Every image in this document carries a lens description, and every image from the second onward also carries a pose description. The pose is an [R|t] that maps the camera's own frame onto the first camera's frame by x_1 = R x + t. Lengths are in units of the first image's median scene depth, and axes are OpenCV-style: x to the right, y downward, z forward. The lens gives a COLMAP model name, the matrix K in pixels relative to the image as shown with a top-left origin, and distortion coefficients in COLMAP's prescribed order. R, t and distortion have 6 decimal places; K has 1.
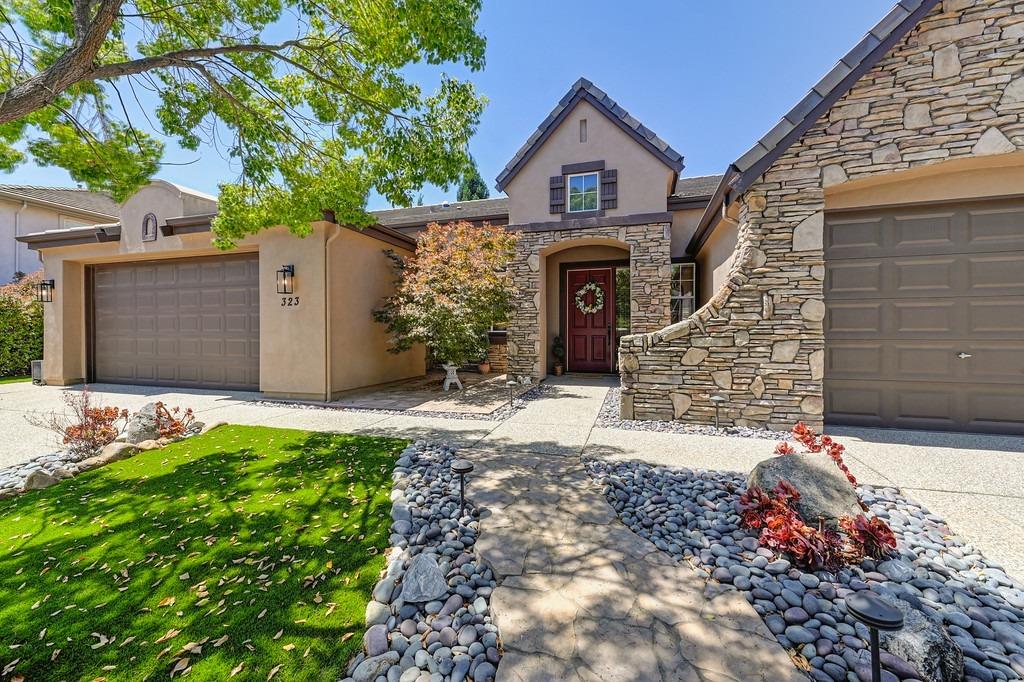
lens RADIAL K [[413.1, 0, 523.8], [0, 413.1, 324.3], [0, 0, 1]] dist [0.006010, -0.000931]
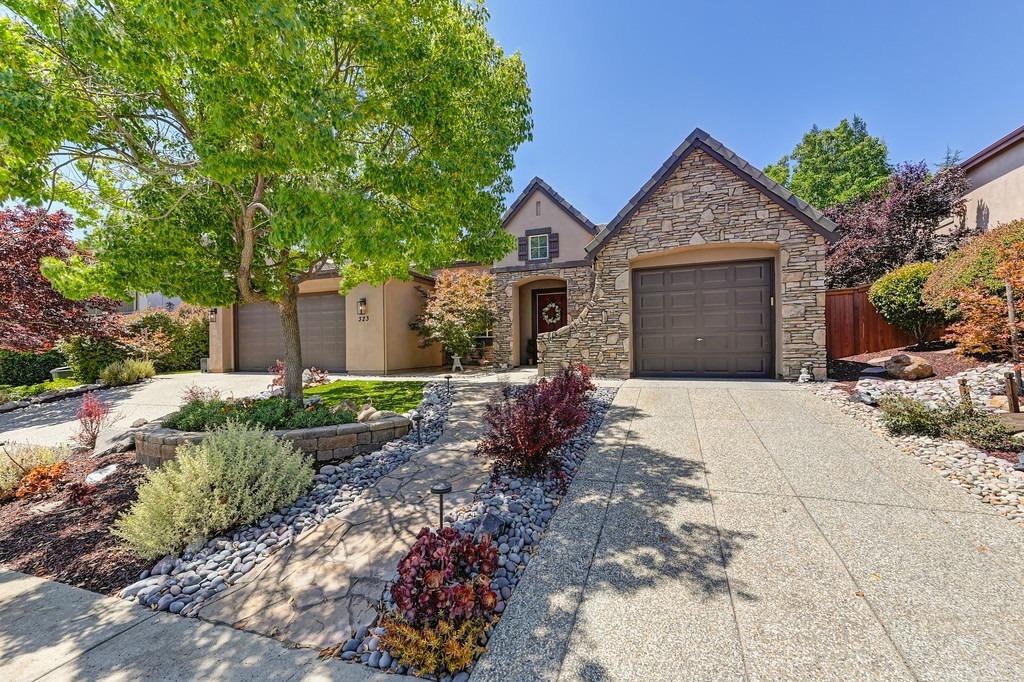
lens RADIAL K [[413.1, 0, 529.6], [0, 413.1, 325.8], [0, 0, 1]] dist [0.006010, -0.000931]
pose [[0.998925, -0.017130, -0.043077, 0.182254], [0.015849, 0.999428, -0.029889, 0.032444], [0.043564, 0.029174, 0.998625, -0.612536]]
